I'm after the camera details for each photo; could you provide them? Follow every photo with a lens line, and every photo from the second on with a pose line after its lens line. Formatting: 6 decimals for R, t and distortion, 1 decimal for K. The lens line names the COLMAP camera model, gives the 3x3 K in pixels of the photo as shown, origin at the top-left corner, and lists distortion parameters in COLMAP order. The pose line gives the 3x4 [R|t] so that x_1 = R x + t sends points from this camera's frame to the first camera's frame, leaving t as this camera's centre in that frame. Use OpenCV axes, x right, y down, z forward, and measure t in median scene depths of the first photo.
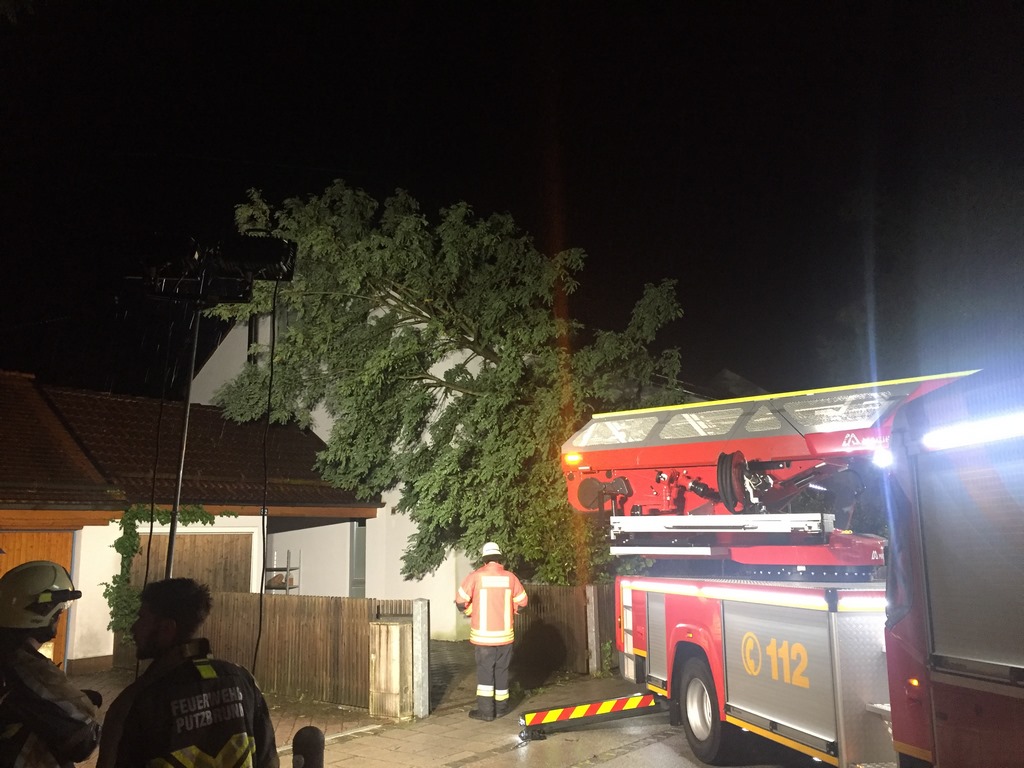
lens RADIAL K [[869.4, 0, 509.6], [0, 869.4, 384.4], [0, 0, 1]] dist [0.105249, -0.175214]
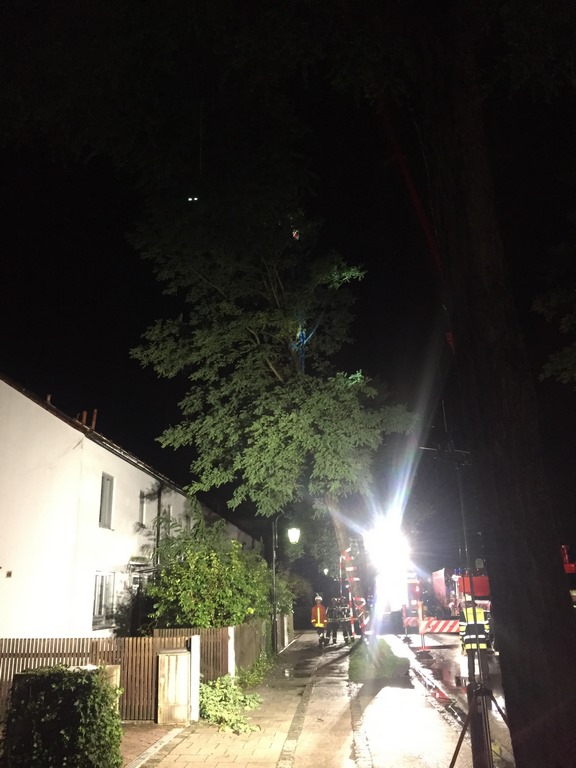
lens RADIAL K [[652.0, 0, 300.0], [0, 652.0, 381.2], [0, 0, 1]] dist [0.105249, -0.175214]
pose [[0.826955, 0.172064, 0.535294, -0.387772], [-0.091490, 0.980515, -0.173836, 0.003477], [-0.554775, 0.094781, 0.826584, -0.028506]]
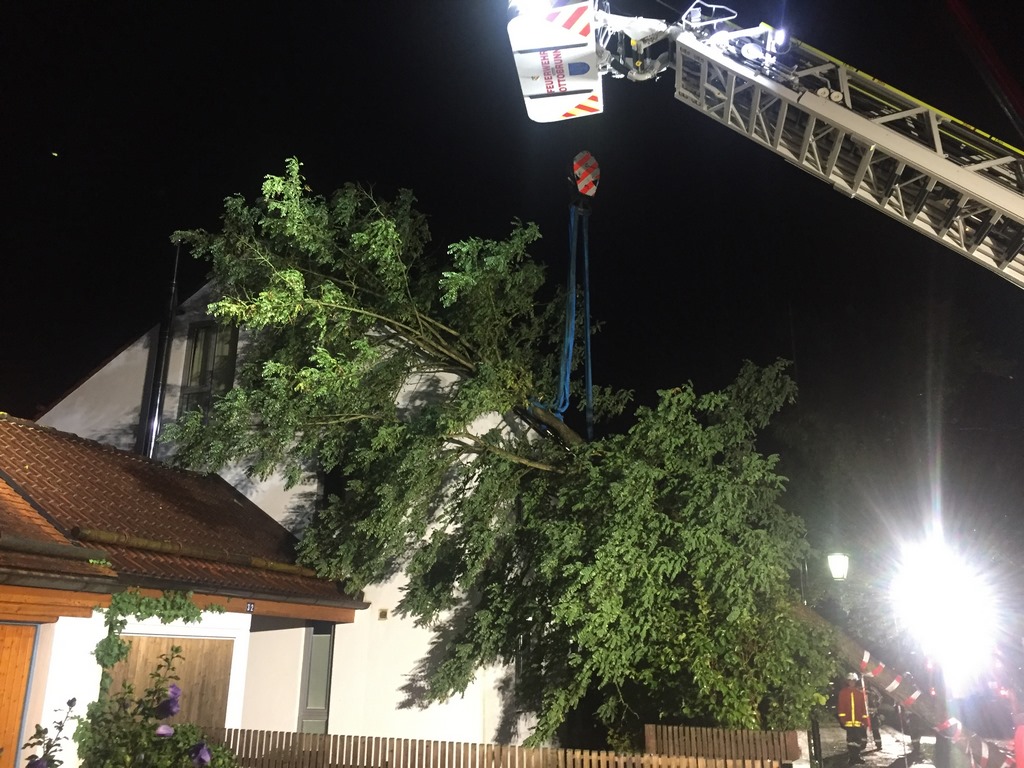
lens RADIAL K [[869.4, 0, 509.6], [0, 869.4, 384.4], [0, 0, 1]] dist [0.105249, -0.175214]
pose [[0.936193, 0.132106, 0.325716, -0.344568], [-0.091197, 0.986241, -0.137883, 0.050712], [-0.339450, 0.099381, 0.935359, 0.274386]]
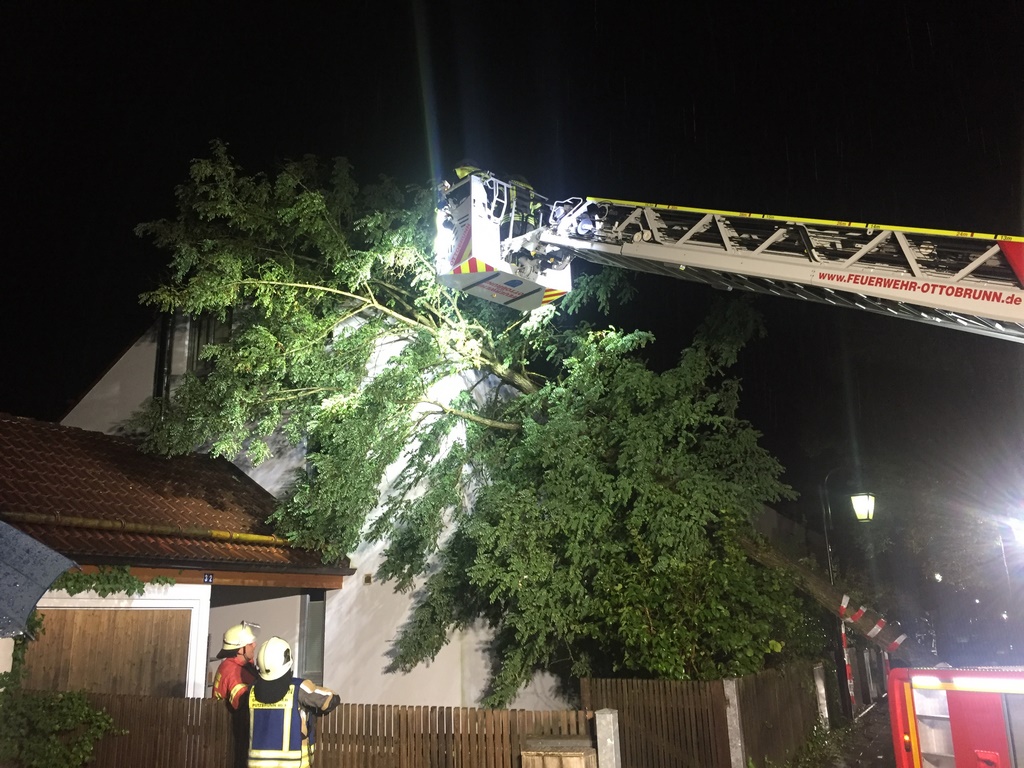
lens RADIAL K [[868.6, 0, 509.5], [0, 868.6, 380.3], [0, 0, 1]] dist [0.082306, -0.120073]
pose [[0.981900, 0.044793, 0.184027, -0.181905], [-0.027165, 0.994892, -0.097218, 0.048762], [-0.187442, 0.090459, 0.978102, 0.246109]]
